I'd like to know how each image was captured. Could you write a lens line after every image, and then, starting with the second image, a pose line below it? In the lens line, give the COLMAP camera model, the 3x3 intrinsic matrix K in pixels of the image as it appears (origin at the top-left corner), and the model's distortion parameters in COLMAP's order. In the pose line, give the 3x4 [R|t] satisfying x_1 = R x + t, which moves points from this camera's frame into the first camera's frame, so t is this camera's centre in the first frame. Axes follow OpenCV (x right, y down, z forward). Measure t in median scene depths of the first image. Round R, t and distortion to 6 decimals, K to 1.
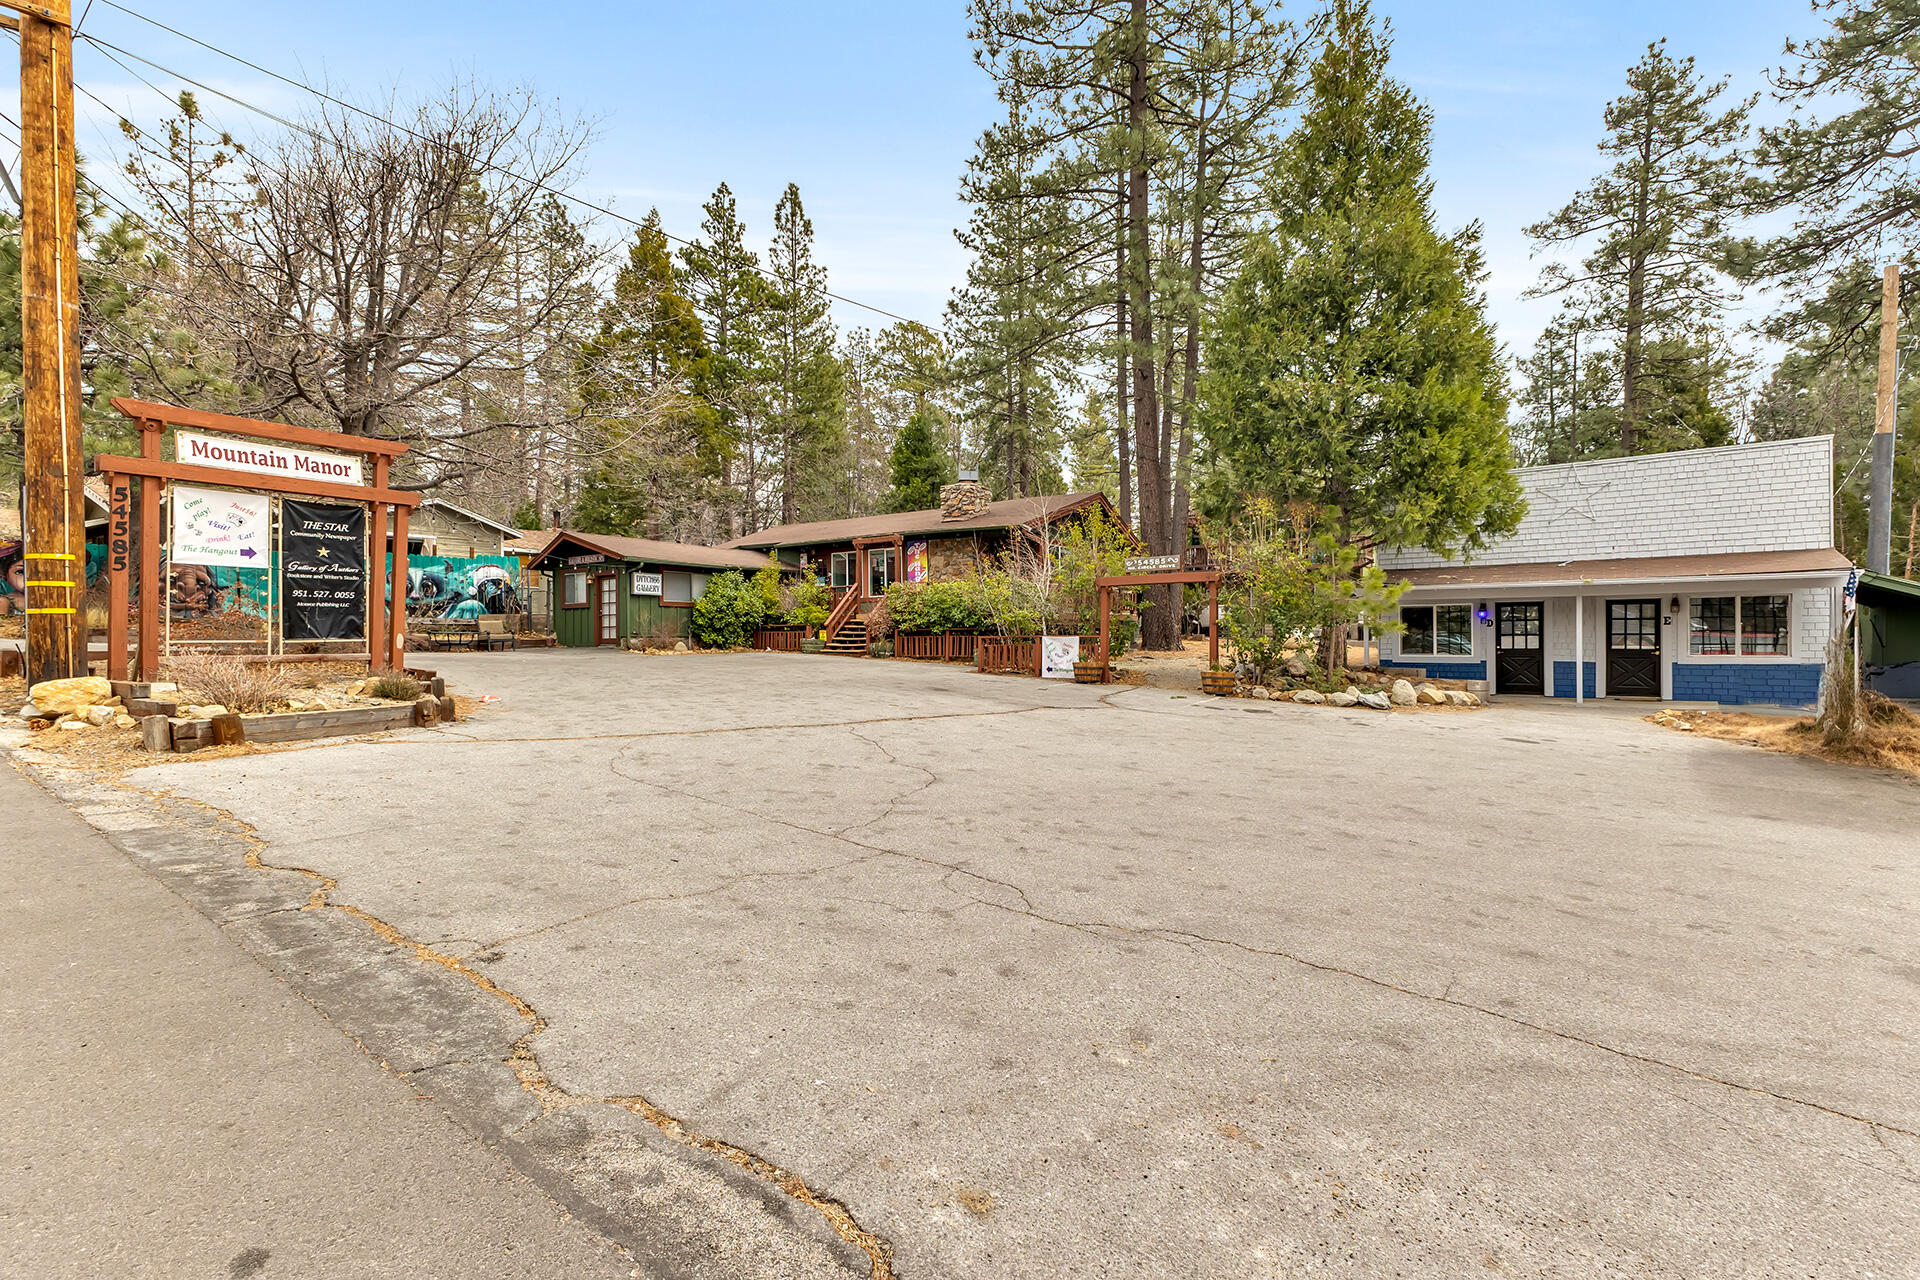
lens RADIAL K [[833.1, 0, 963.9], [0, 833.1, 643.0], [0, 0, 1]] dist [0.001772, -0.001305]
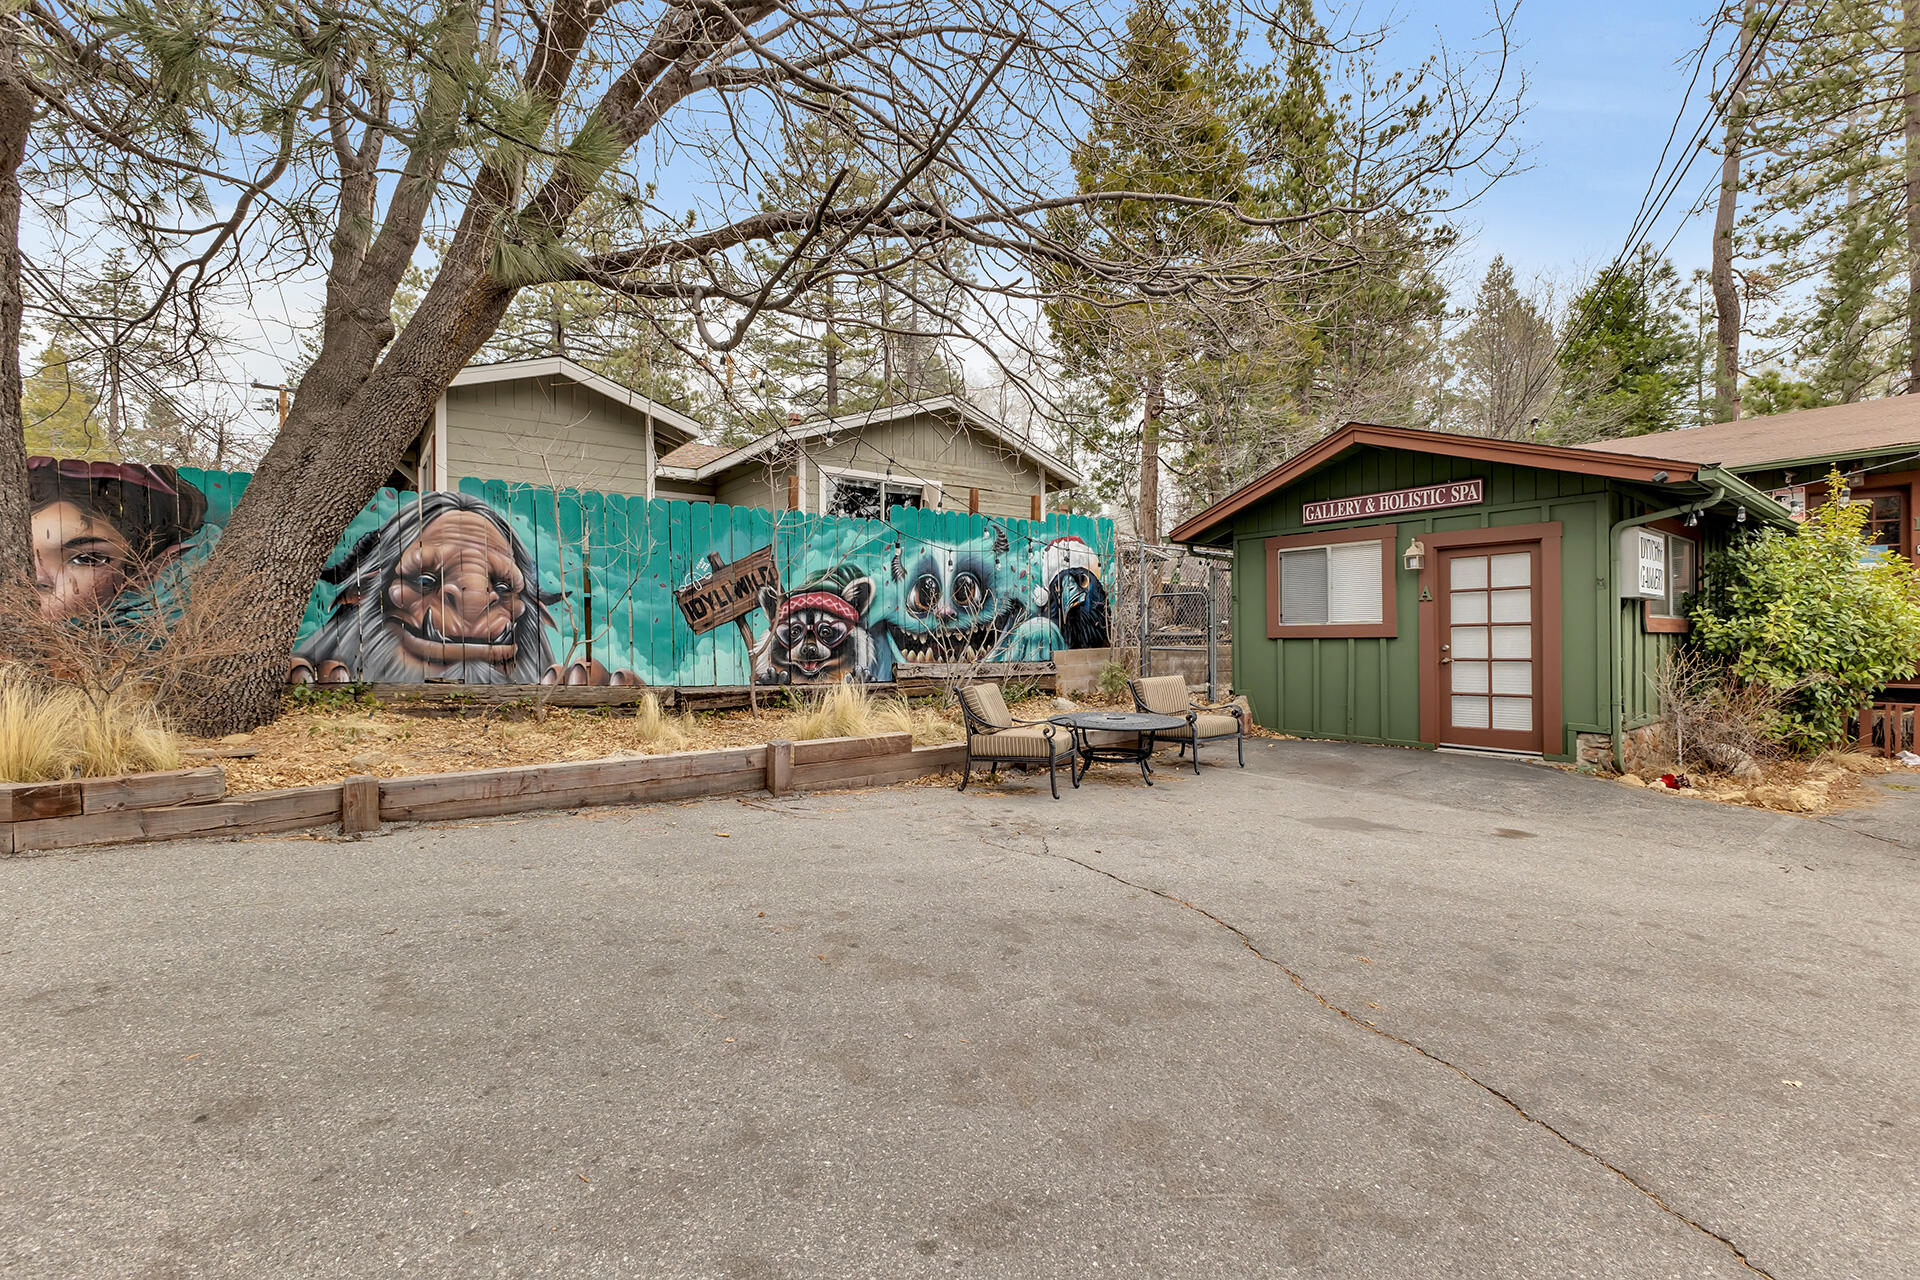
lens RADIAL K [[831.7, 0, 968.9], [0, 831.7, 640.4], [0, 0, 1]] dist [0.001174, -0.000307]
pose [[0.952401, -0.001557, -0.304843, -0.509735], [-0.000207, 0.999983, -0.005756, -0.038370], [0.304847, 0.005545, 0.952385, 0.598134]]
